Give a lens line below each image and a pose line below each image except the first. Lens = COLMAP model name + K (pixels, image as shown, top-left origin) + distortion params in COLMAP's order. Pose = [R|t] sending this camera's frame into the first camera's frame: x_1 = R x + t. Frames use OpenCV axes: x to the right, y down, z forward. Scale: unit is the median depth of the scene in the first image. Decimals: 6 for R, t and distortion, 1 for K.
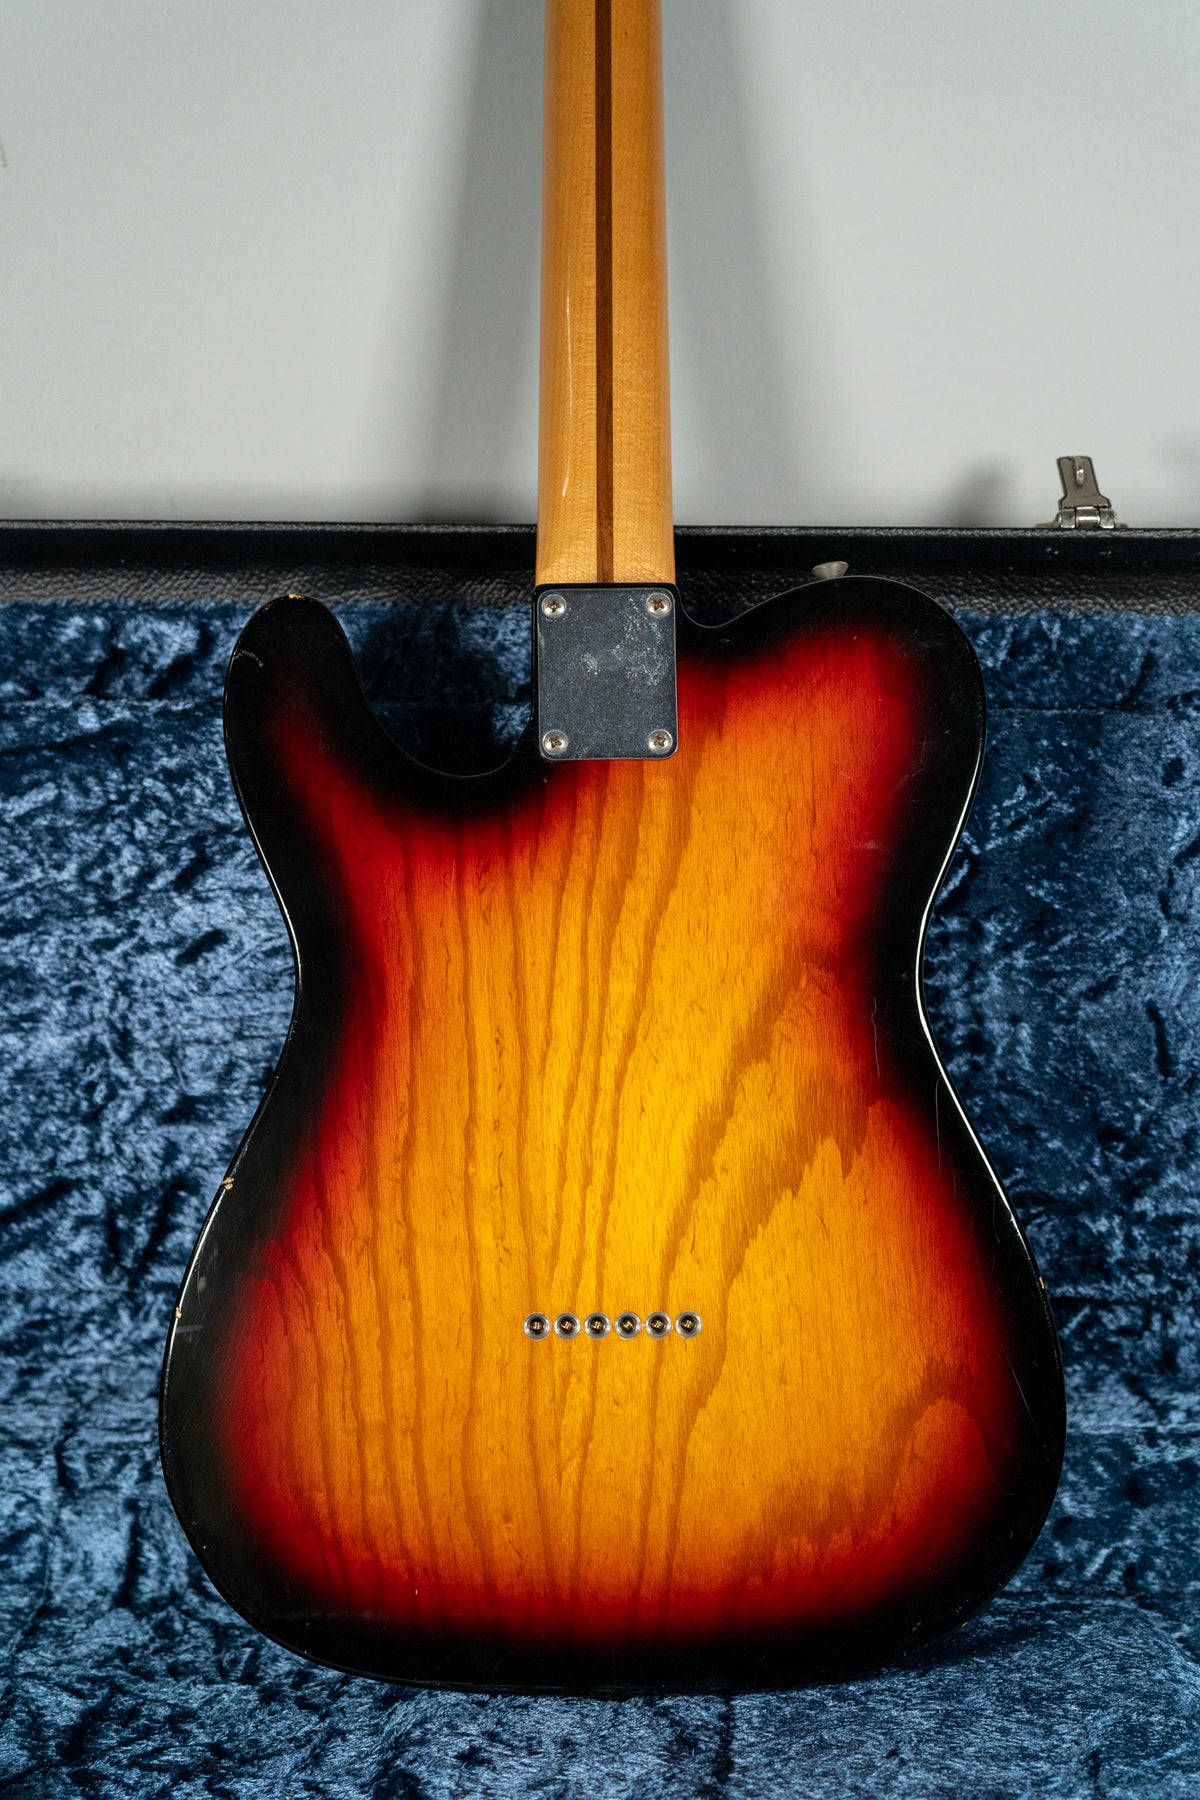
lens RADIAL K [[2514.2, 0, 600.0], [0, 2514.2, 900.0], [0, 0, 1]] dist [0.011031, -0.048474]
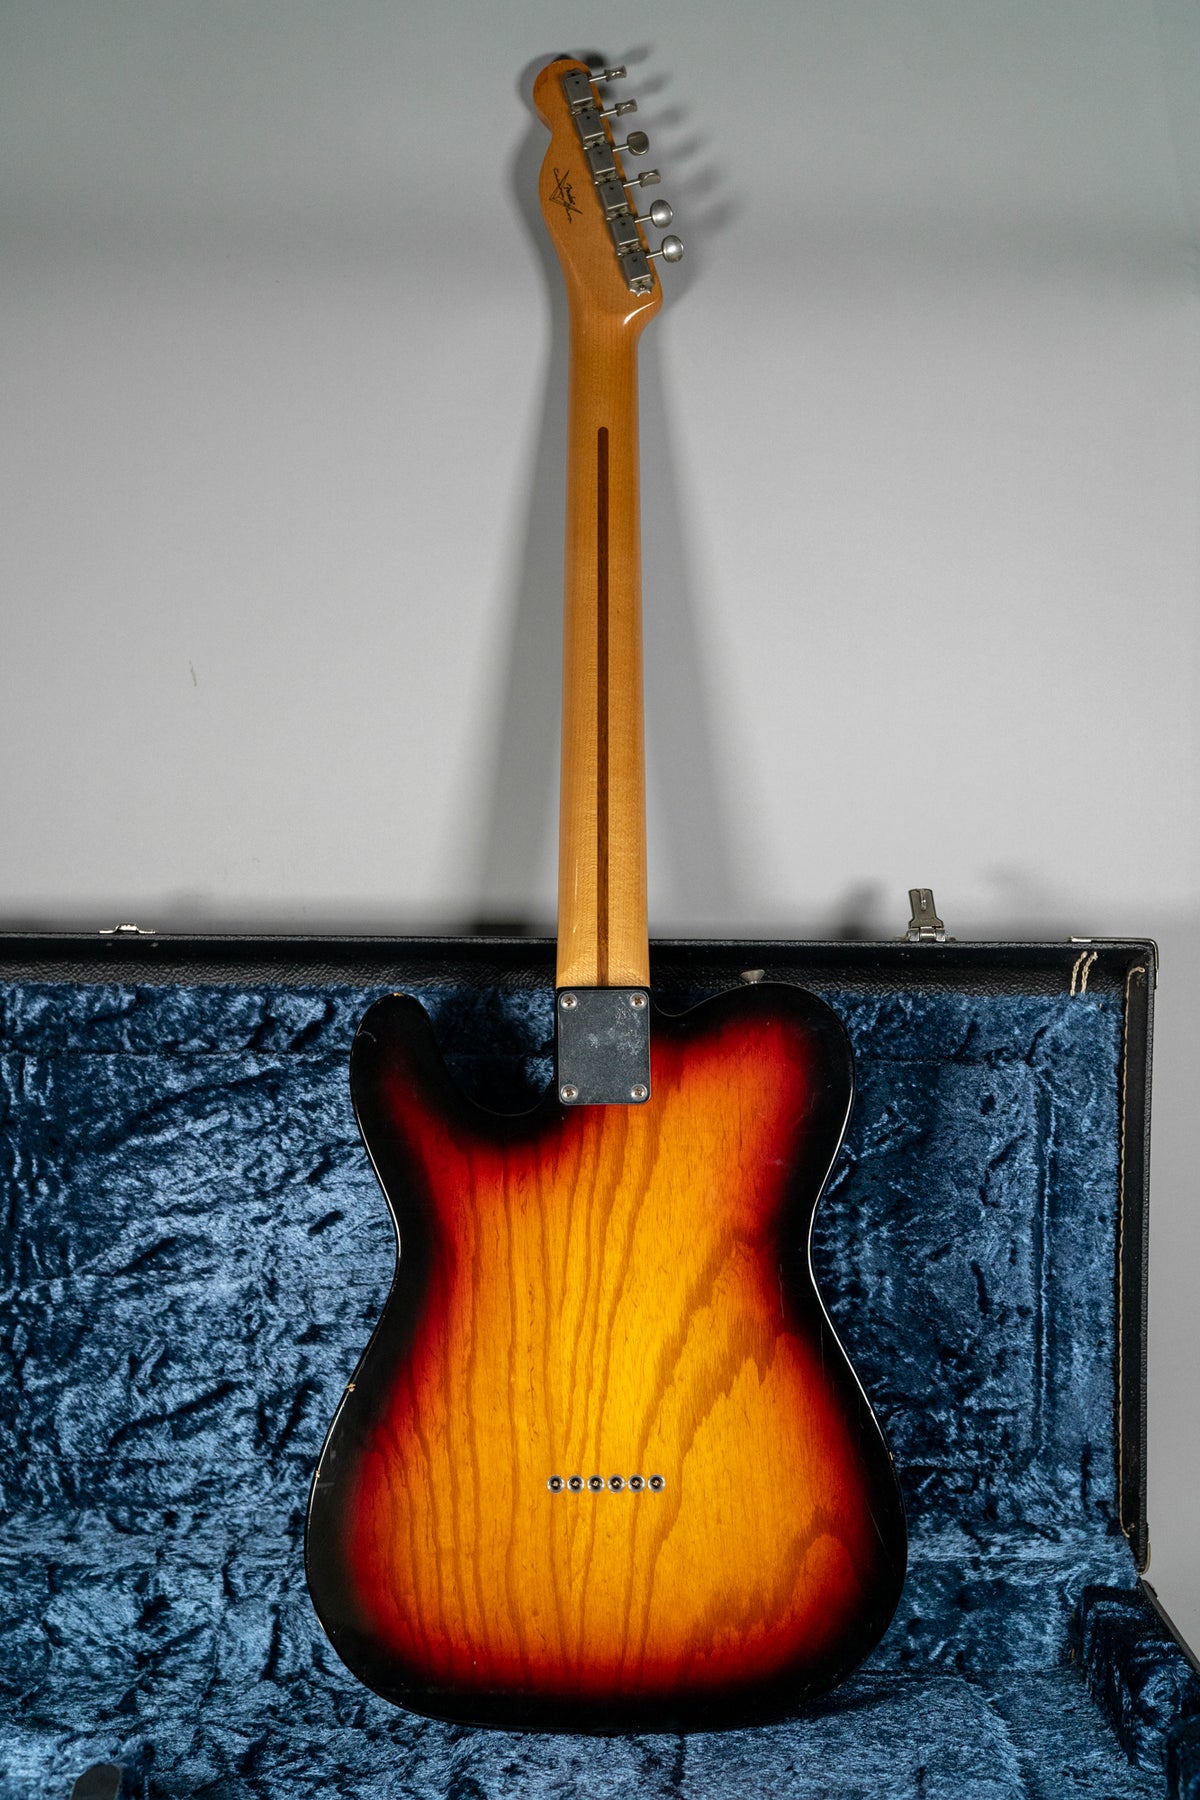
lens RADIAL K [[2552.2, 0, 600.0], [0, 2552.2, 900.0], [0, 0, 1]] dist [0.006024, 0.007838]
pose [[0.999973, 0.004447, 0.005826, -0.008283], [-0.004071, 0.998003, -0.063038, -0.076146], [-0.006094, 0.063013, 0.997994, -0.500883]]
